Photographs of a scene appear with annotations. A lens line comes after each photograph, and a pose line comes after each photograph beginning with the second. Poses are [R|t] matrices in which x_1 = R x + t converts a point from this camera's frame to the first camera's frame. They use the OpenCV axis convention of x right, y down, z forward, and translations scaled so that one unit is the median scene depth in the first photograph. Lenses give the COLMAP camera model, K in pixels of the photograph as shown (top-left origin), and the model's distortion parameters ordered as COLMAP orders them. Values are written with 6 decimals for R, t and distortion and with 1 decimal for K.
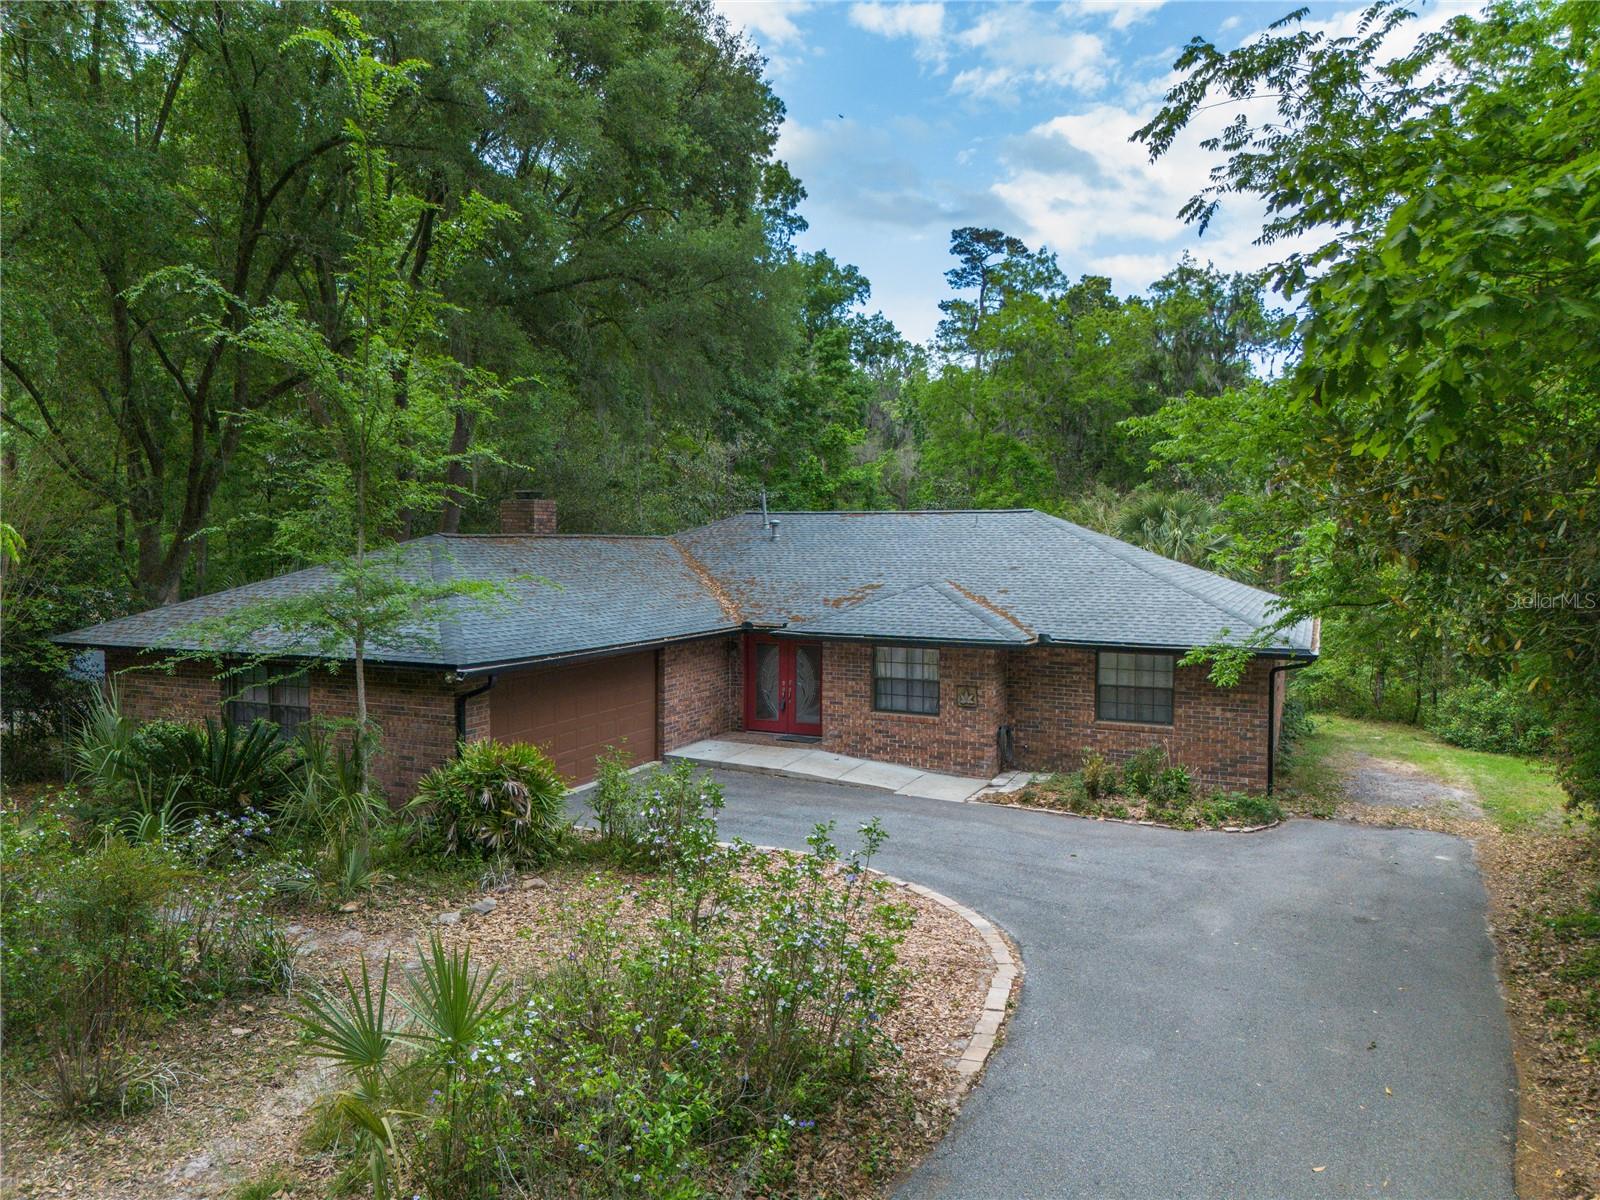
lens RADIAL K [[1118.1, 0, 800.0], [0, 1118.1, 594.5], [0, 0, 1]] dist [0.064218, -0.045747]
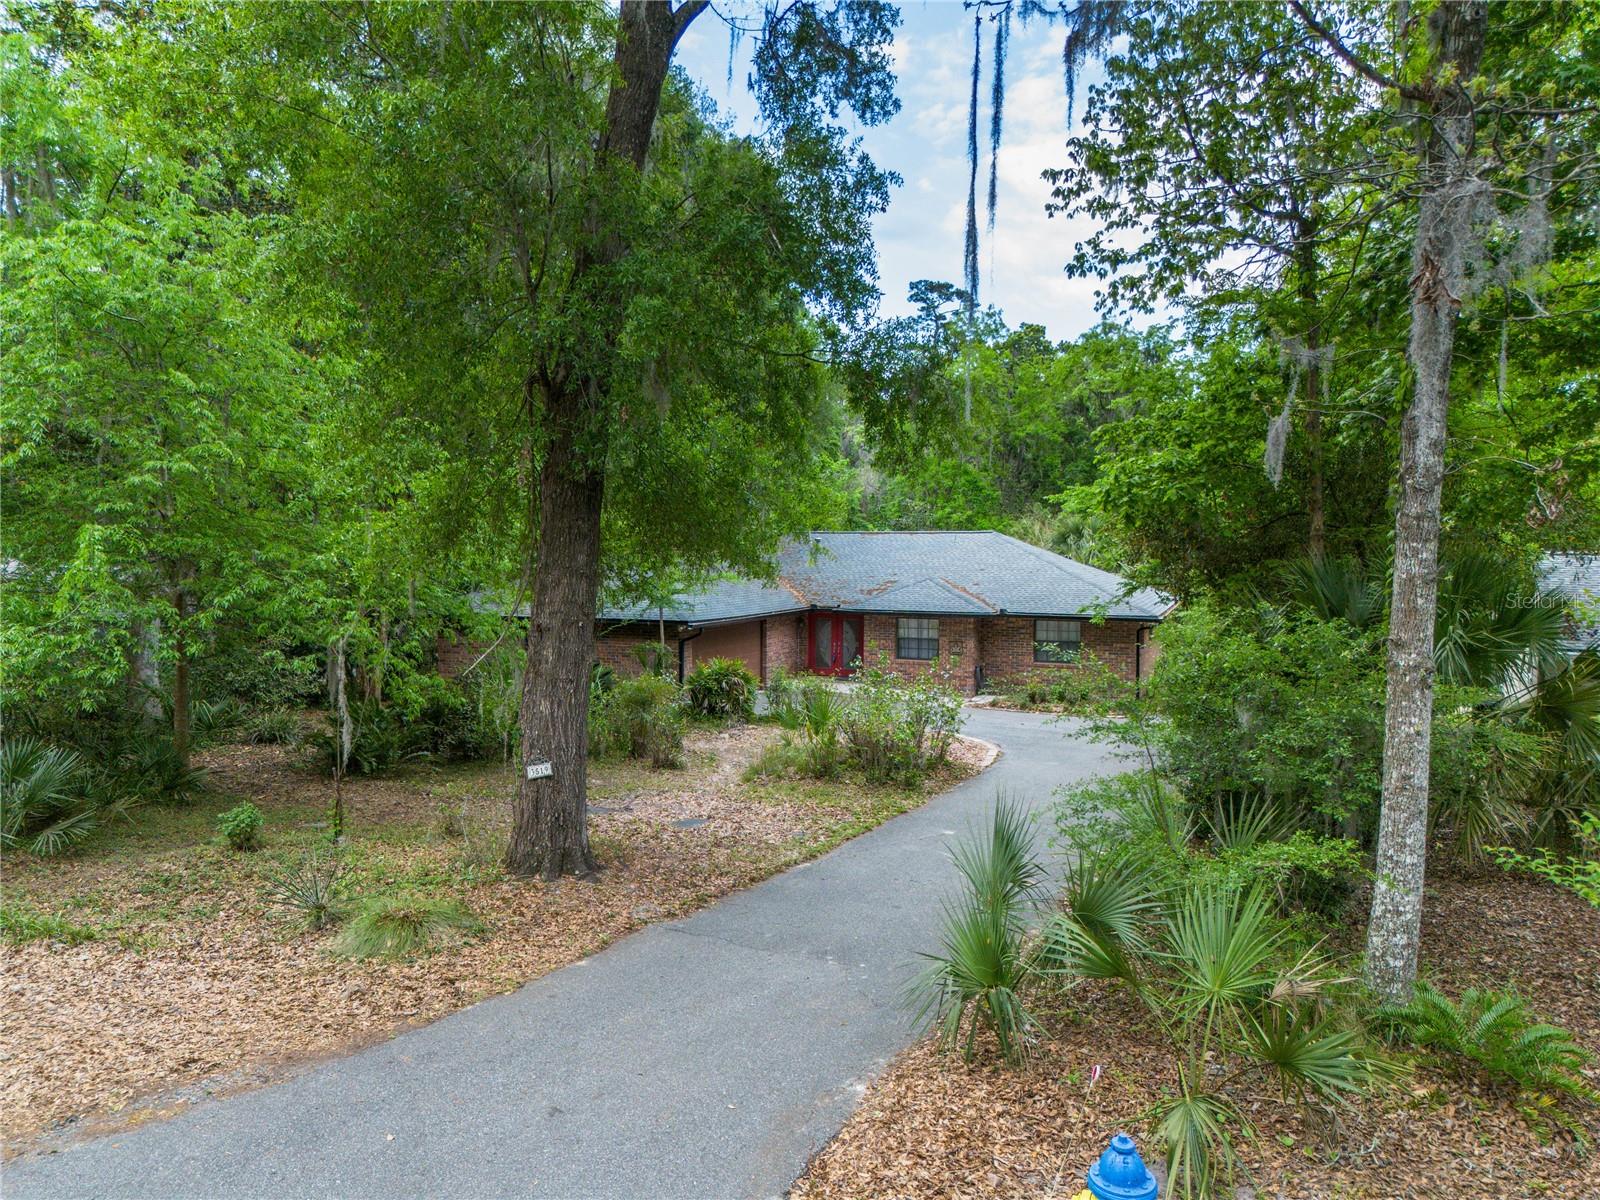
lens RADIAL K [[1111.8, 0, 792.1], [0, 1111.8, 603.2], [0, 0, 1]] dist [0.075657, -0.062447]
pose [[0.998980, -0.001846, 0.045126, -0.150765], [0.001809, 0.999998, 0.000854, 0.022620], [-0.045127, -0.000771, 0.998981, -0.564575]]
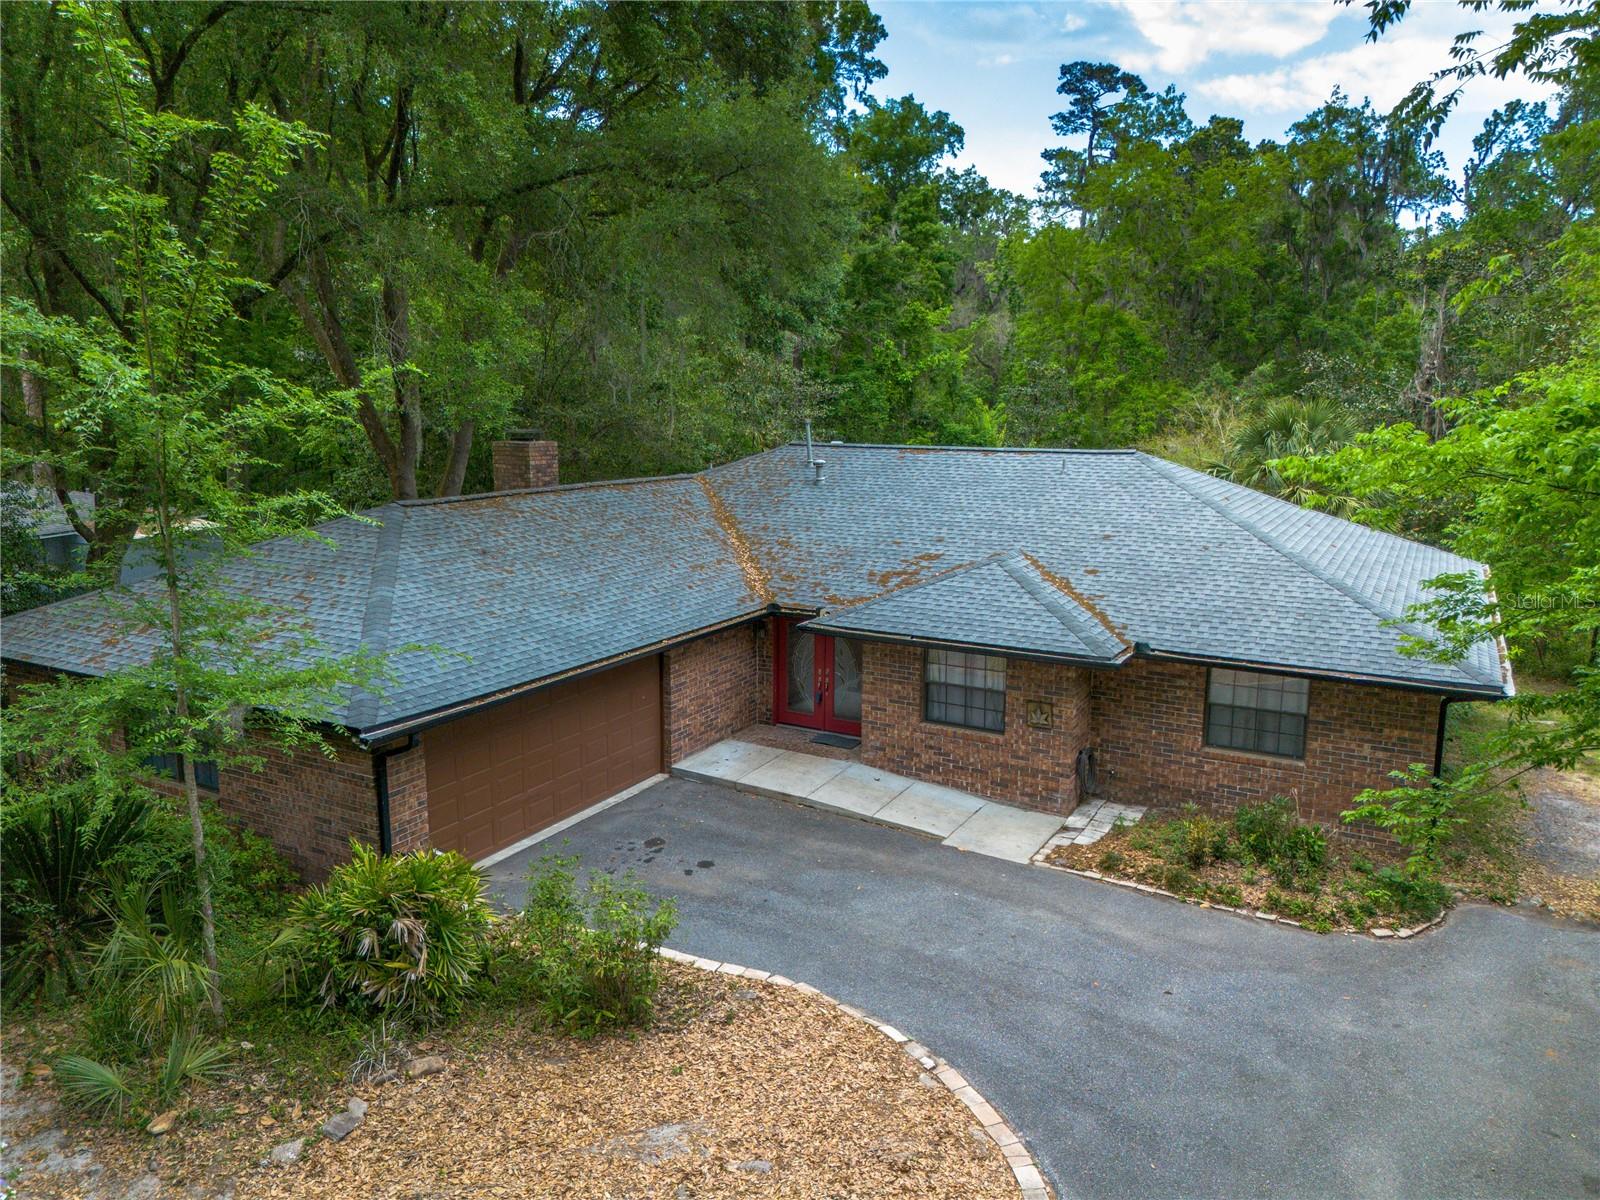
lens RADIAL K [[1118.1, 0, 800.0], [0, 1118.1, 594.5], [0, 0, 1]] dist [0.064218, -0.045747]
pose [[0.996618, 0.016850, -0.080422, 0.038581], [-0.006426, 0.991733, 0.128154, -0.089397], [0.081917, -0.127204, 0.988488, 0.188899]]
